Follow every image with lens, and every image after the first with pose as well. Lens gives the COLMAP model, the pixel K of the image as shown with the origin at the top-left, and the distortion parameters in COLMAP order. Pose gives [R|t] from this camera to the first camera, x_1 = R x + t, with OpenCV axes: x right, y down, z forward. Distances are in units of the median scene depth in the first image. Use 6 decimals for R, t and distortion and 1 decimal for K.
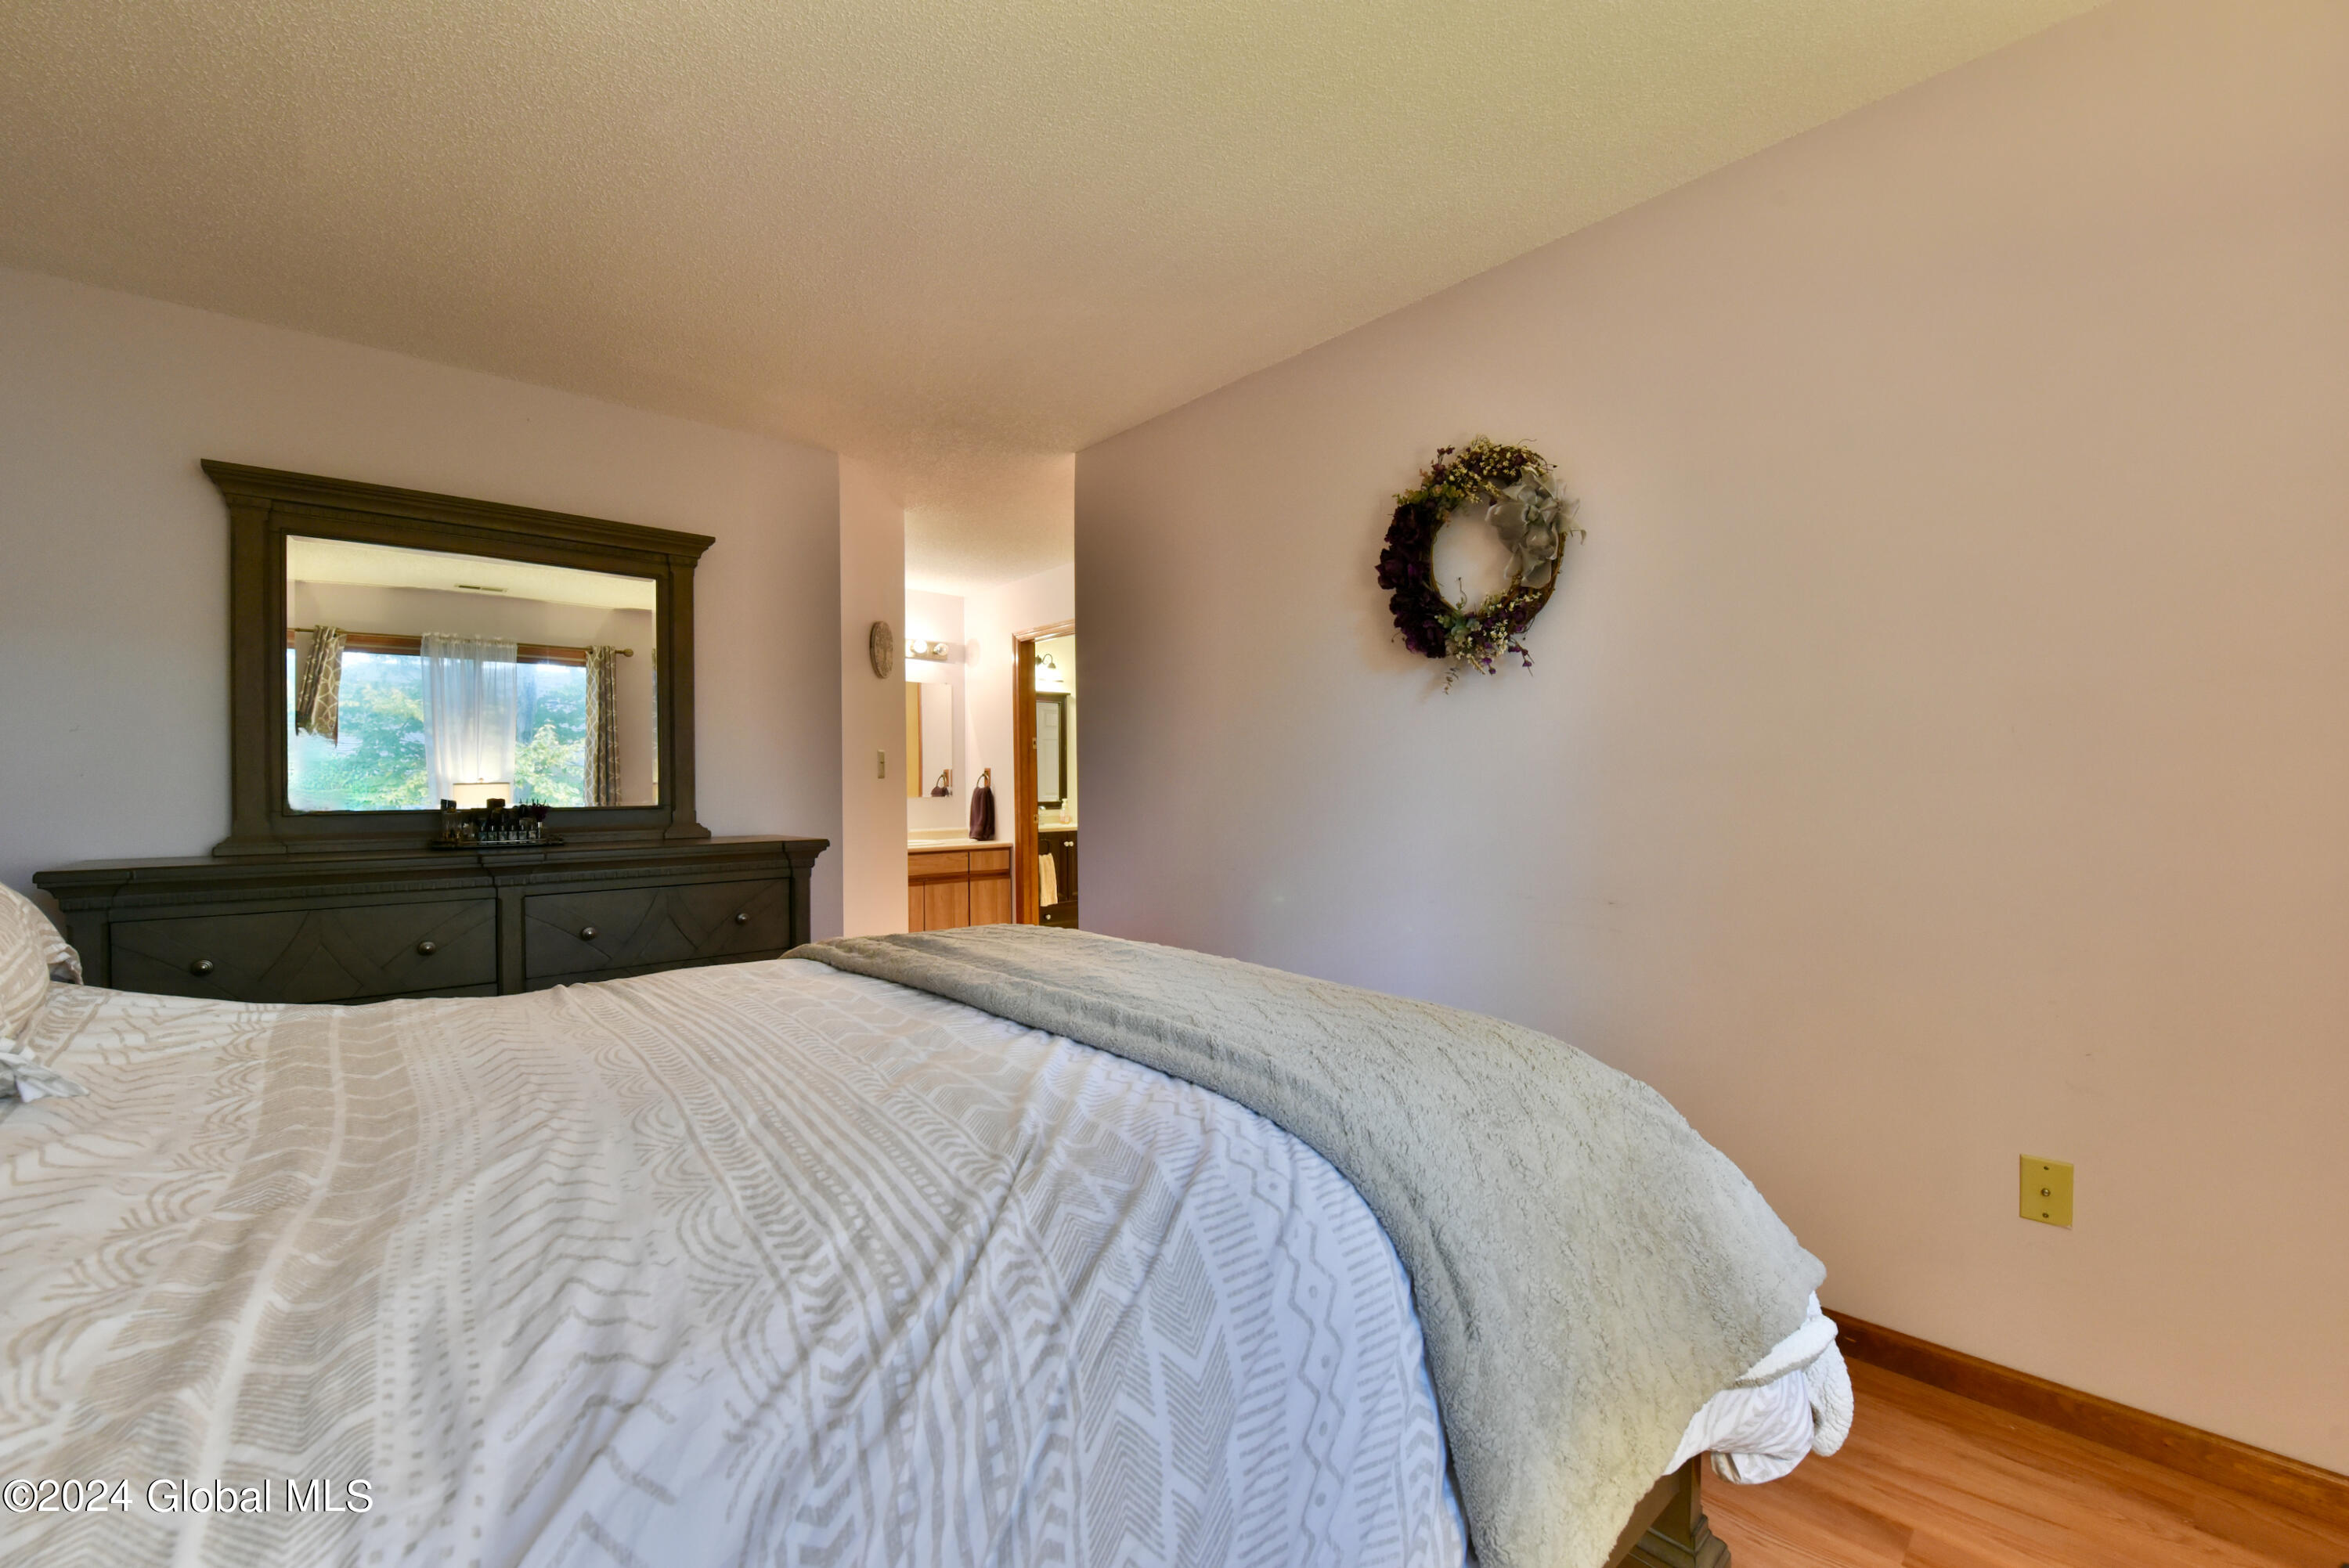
lens RADIAL K [[938.5, 0, 1166.1], [0, 938.5, 787.7], [0, 0, 1]] dist [-0.019228, -0.000887]
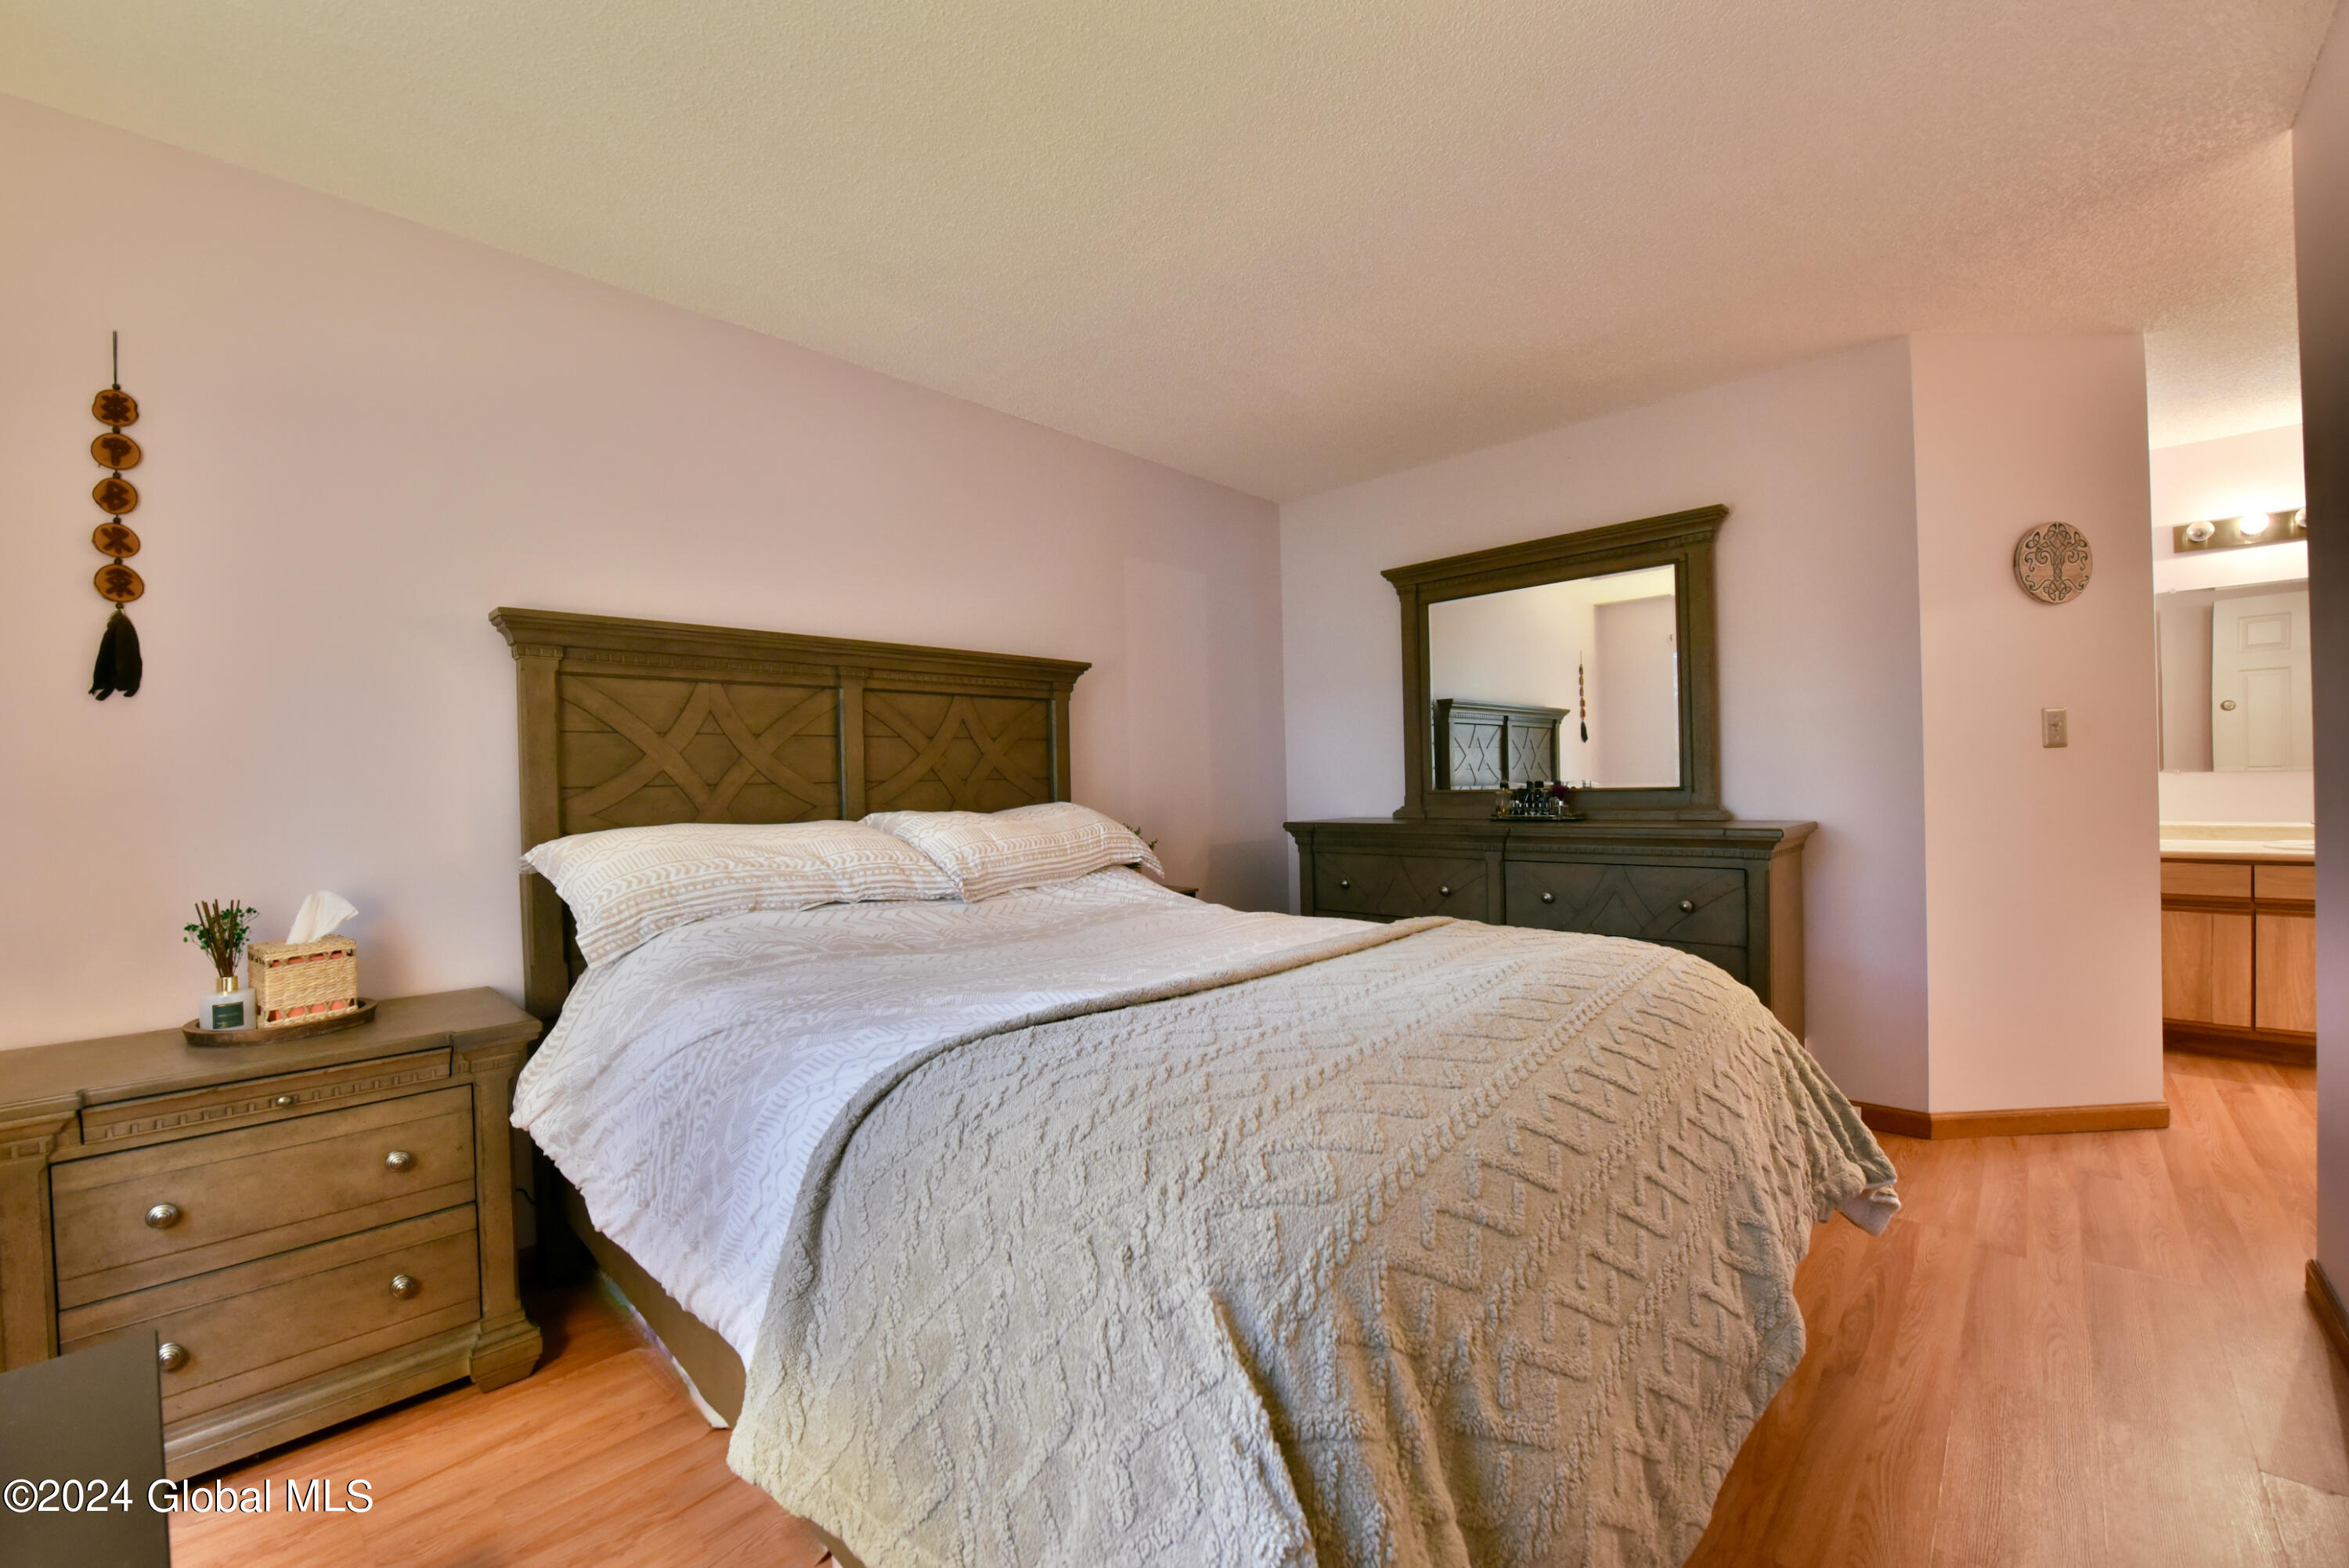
lens RADIAL K [[938.5, 0, 1166.1], [0, 938.5, 787.7], [0, 0, 1]] dist [-0.019228, -0.000887]
pose [[0.086615, 0.008574, -0.996205, 0.418513], [0.023039, 0.999678, 0.010607, -0.003588], [0.995975, -0.023870, 0.086389, 0.357670]]
